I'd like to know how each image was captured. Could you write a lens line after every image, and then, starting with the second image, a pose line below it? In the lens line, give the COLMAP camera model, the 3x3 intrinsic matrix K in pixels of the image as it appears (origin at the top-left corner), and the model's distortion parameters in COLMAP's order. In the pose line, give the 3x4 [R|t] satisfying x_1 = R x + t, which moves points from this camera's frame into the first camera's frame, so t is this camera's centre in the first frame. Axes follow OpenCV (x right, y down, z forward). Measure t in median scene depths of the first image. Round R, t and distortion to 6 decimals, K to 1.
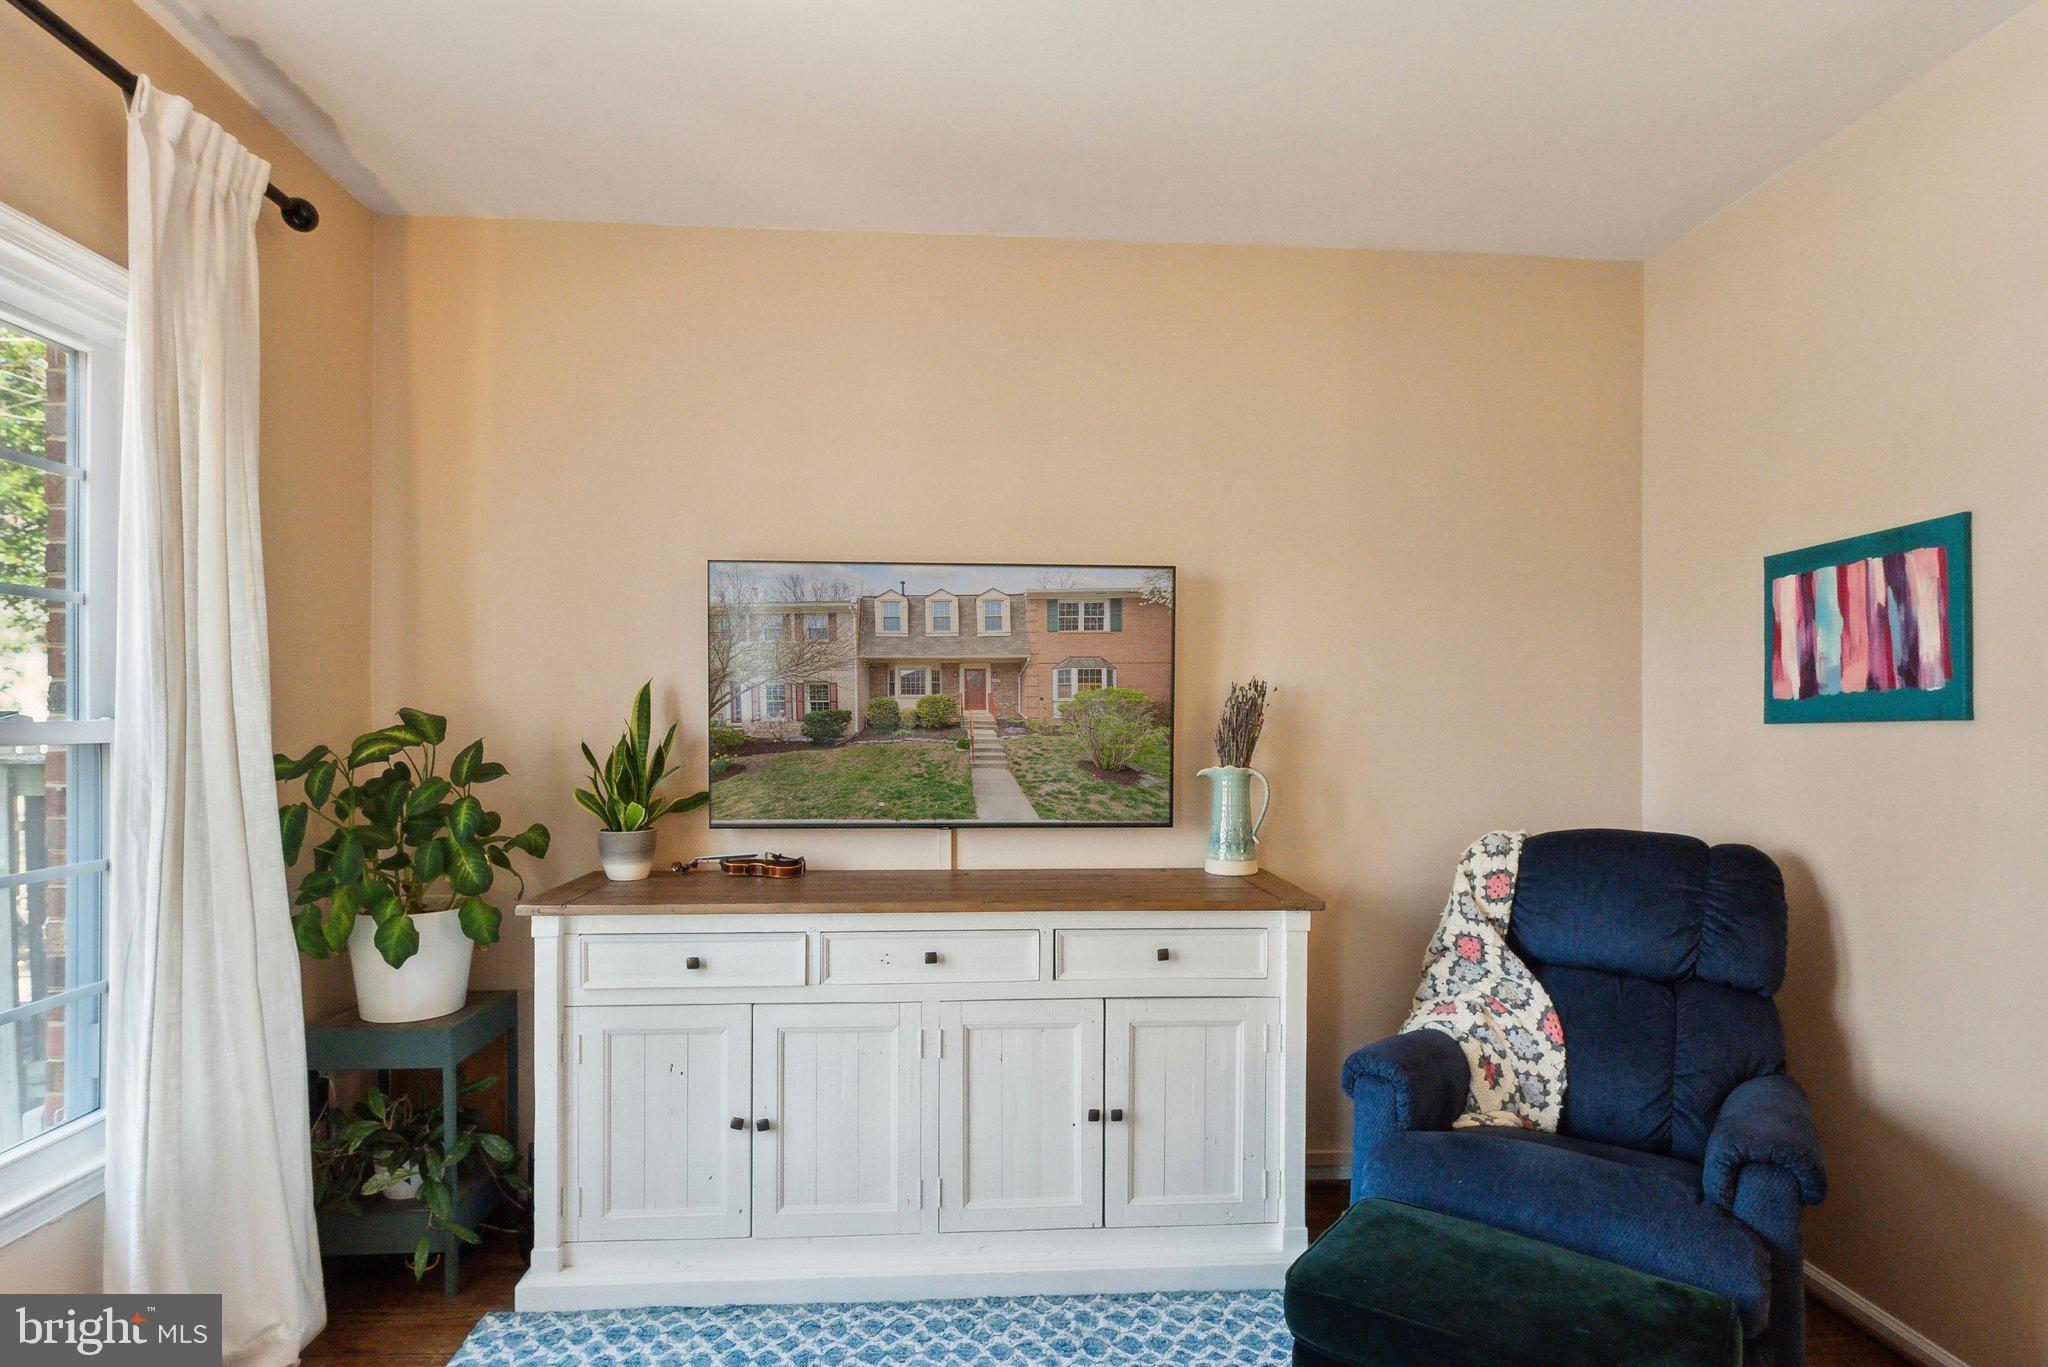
lens RADIAL K [[1031.9, 0, 1026.7], [0, 1031.9, 713.6], [0, 0, 1]] dist [-0.001201, -0.000394]
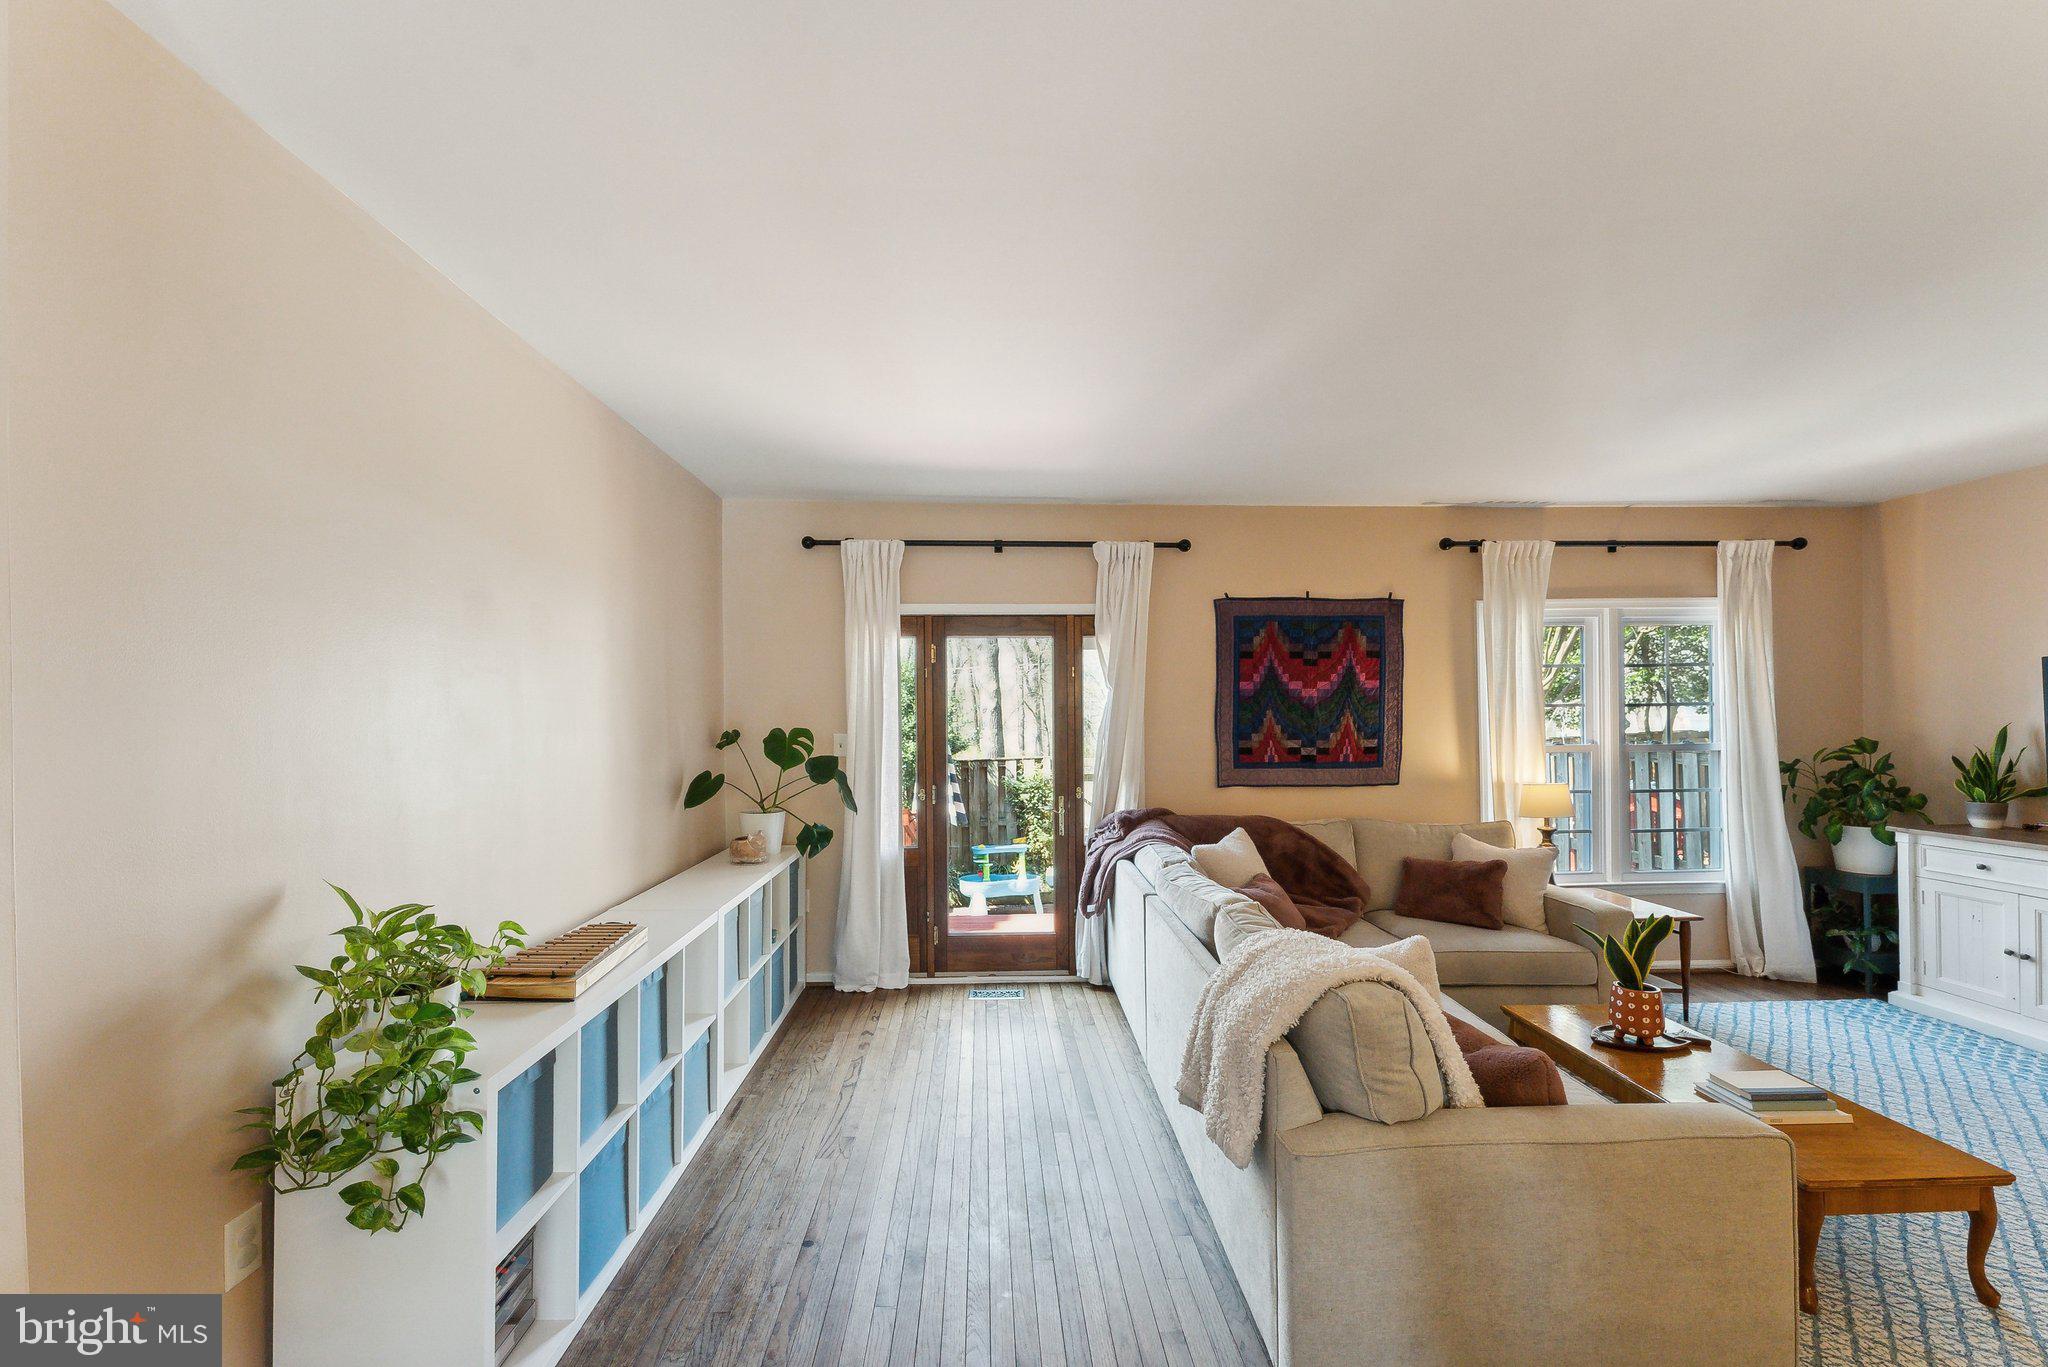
lens RADIAL K [[840.7, 0, 1018.2], [0, 840.7, 715.6], [0, 0, 1]] dist [0.000778, -0.000217]
pose [[-0.020153, -0.004243, -0.999788, 1.278813], [0.010617, 0.999934, -0.004458, -0.064231], [0.999741, -0.010705, -0.020106, -0.802754]]
